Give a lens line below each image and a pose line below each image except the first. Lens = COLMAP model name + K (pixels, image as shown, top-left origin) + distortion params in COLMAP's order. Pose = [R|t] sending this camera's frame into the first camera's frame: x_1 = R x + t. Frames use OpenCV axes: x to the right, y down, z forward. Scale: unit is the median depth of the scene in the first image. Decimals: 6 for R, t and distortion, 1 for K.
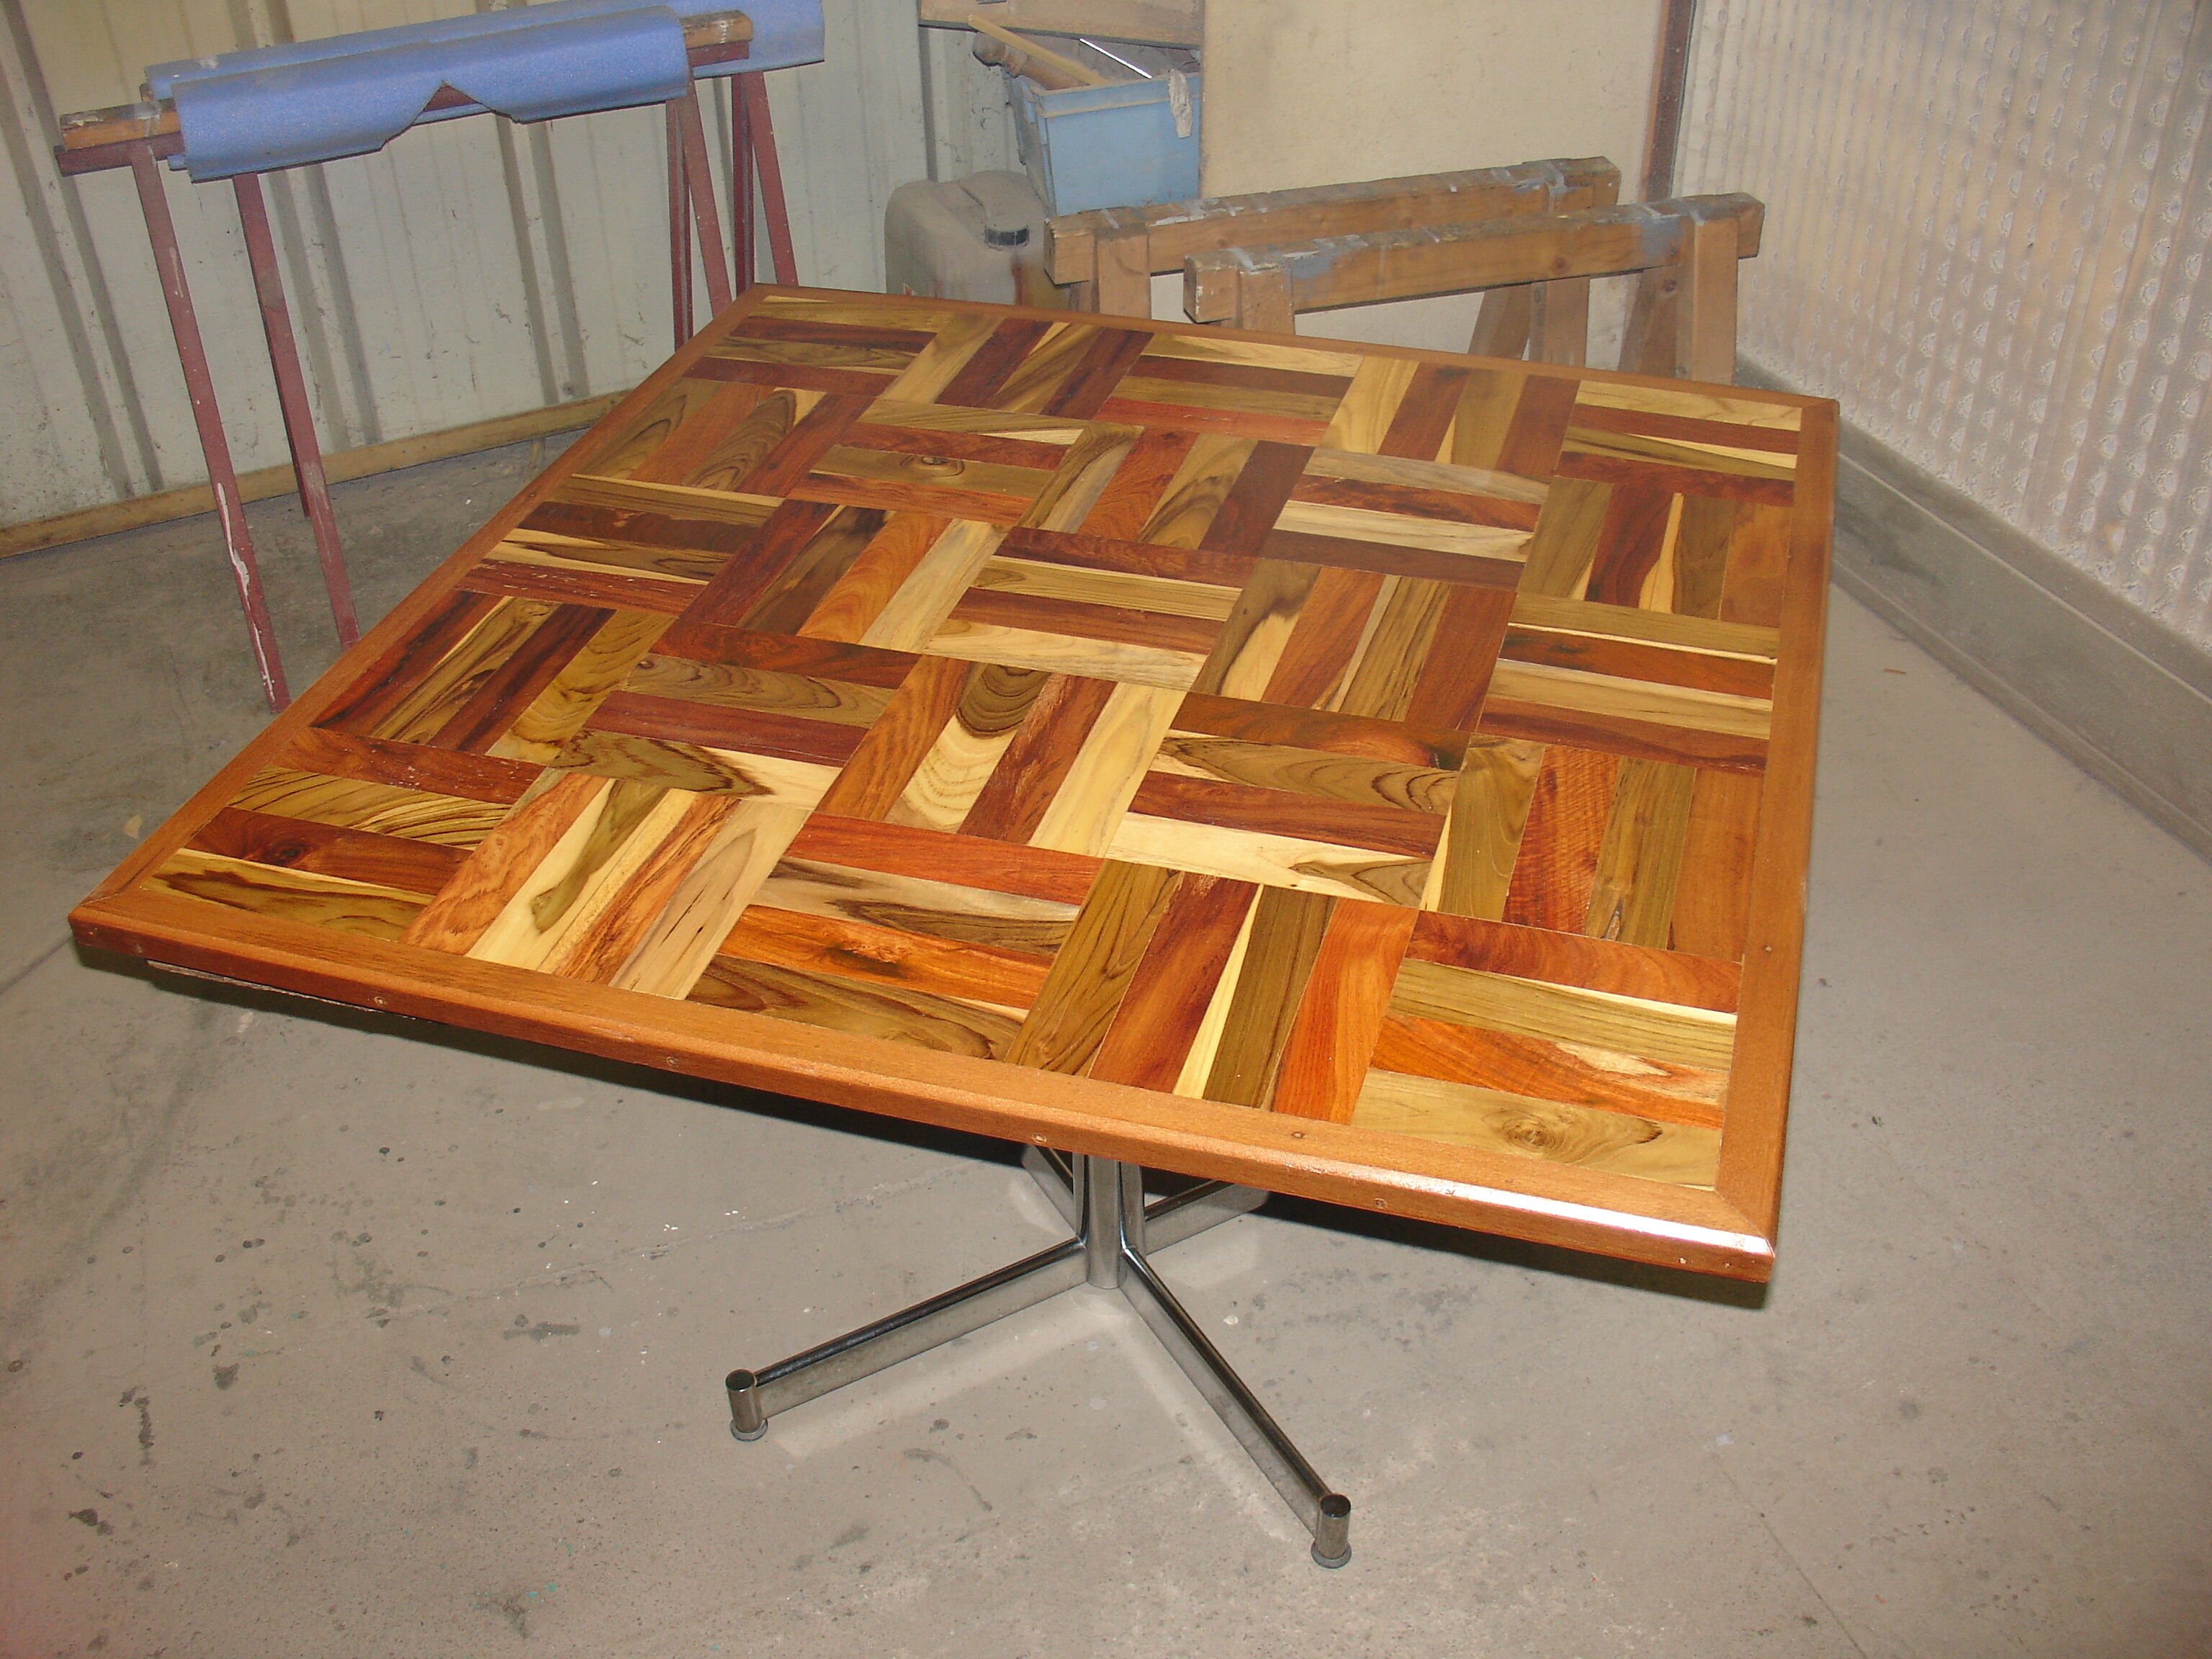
lens RADIAL K [[2206.7, 0, 1079.8], [0, 2206.7, 796.0], [0, 0, 1]] dist [-0.204487, 0.230012]
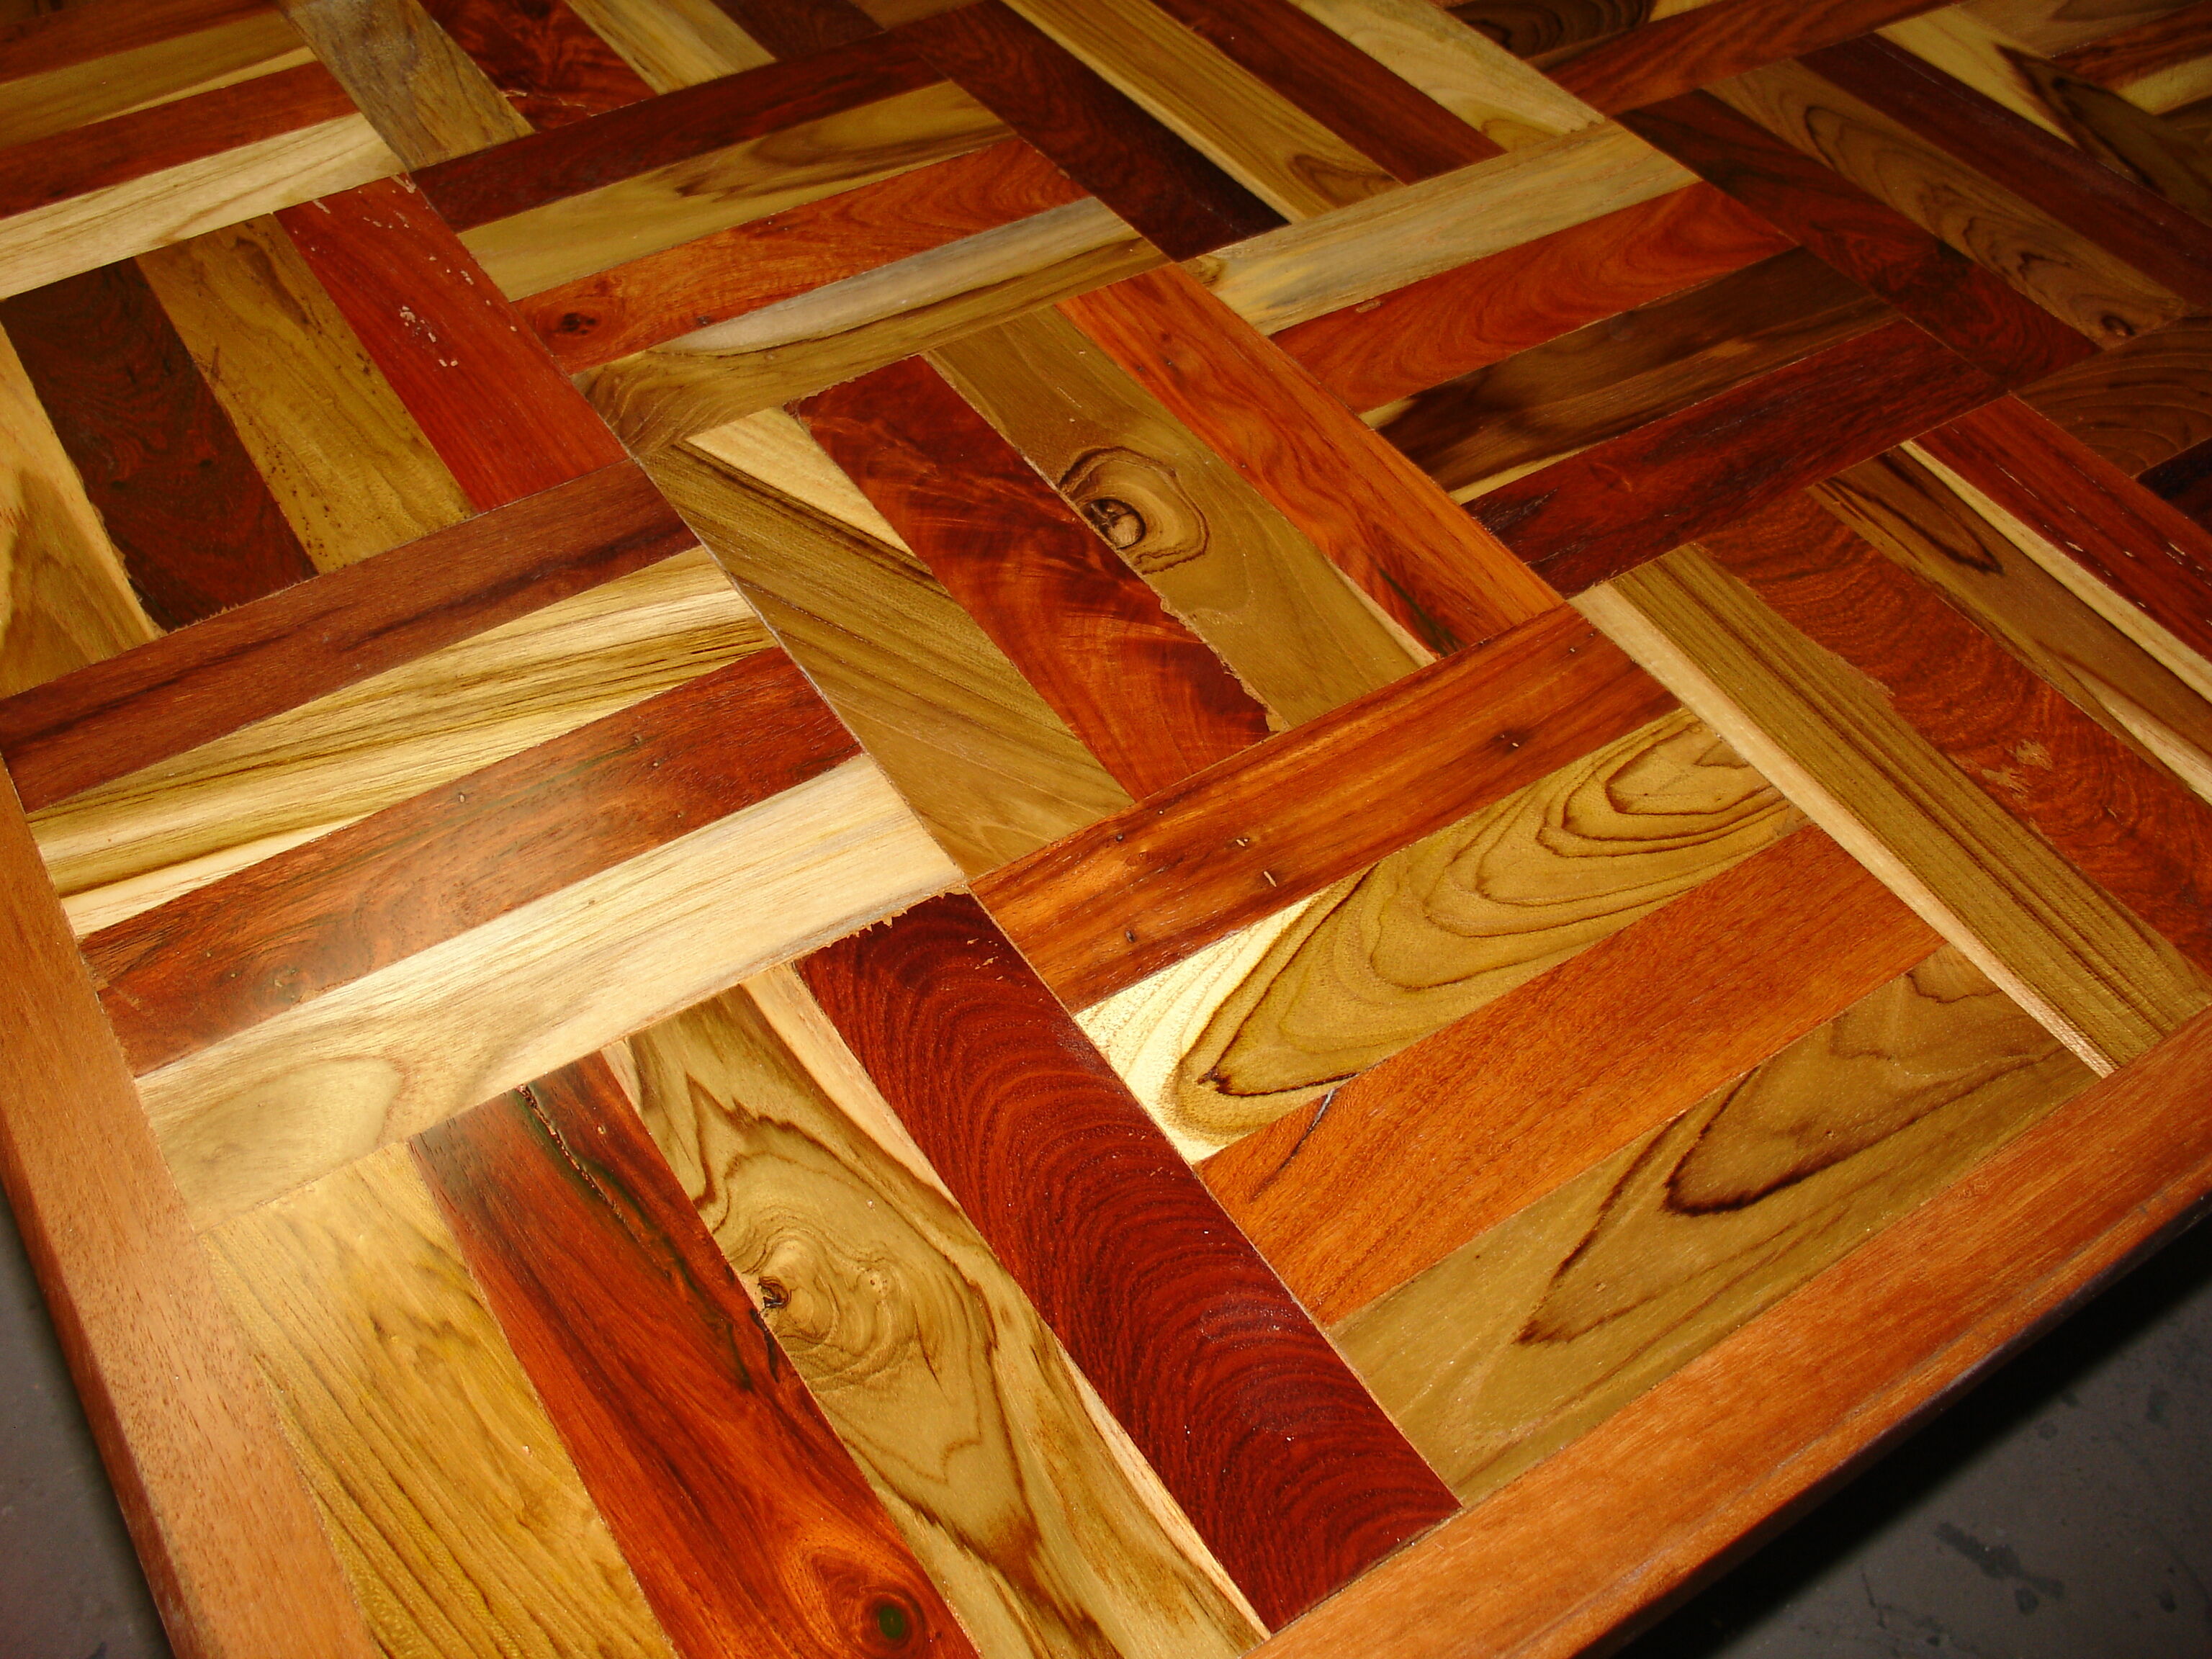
lens RADIAL K [[2206.7, 0, 1079.8], [0, 2206.7, 796.0], [0, 0, 1]] dist [-0.204487, 0.230012]
pose [[-0.772936, -0.451524, 0.445754, -0.275650], [0.371989, 0.246647, 0.894868, -0.530290], [-0.513999, 0.857491, -0.022680, 1.216954]]
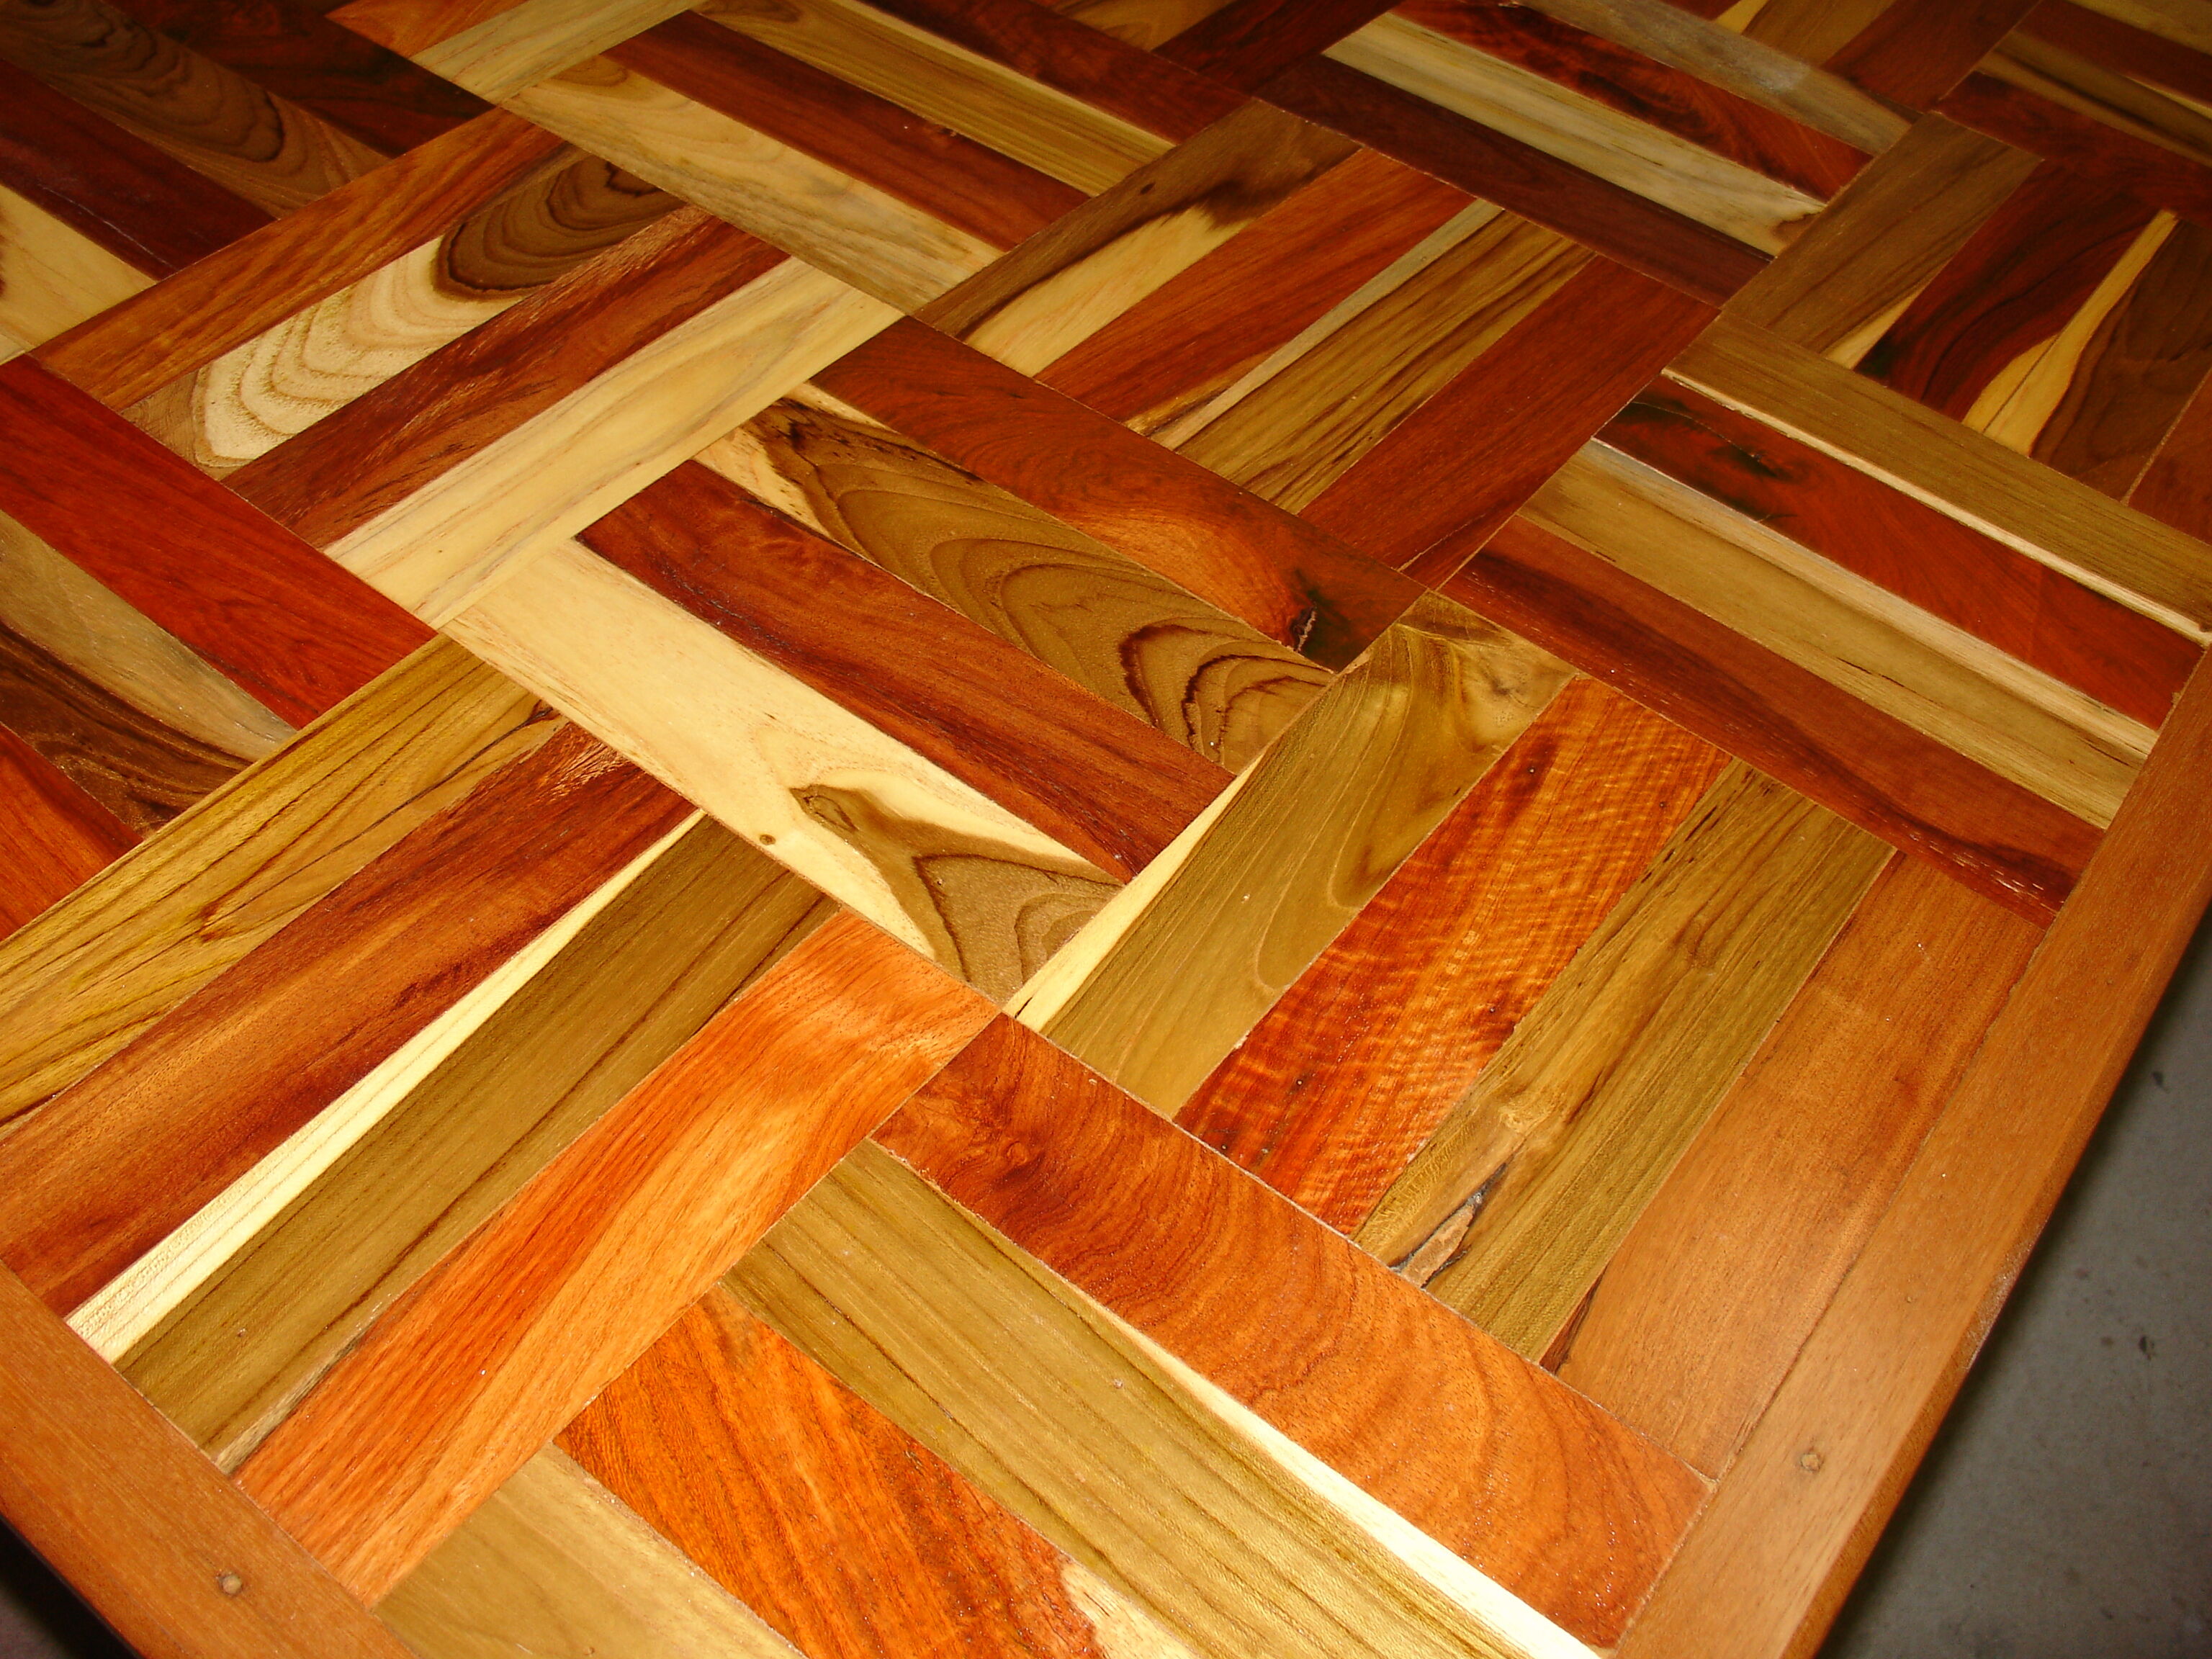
lens RADIAL K [[2206.7, 0, 1079.8], [0, 2206.7, 796.0], [0, 0, 1]] dist [-0.204487, 0.230012]
pose [[0.936122, 0.314655, -0.157059, 0.182443], [-0.275608, 0.933813, 0.228109, -0.065528], [0.218440, -0.170251, 0.960884, 0.527518]]
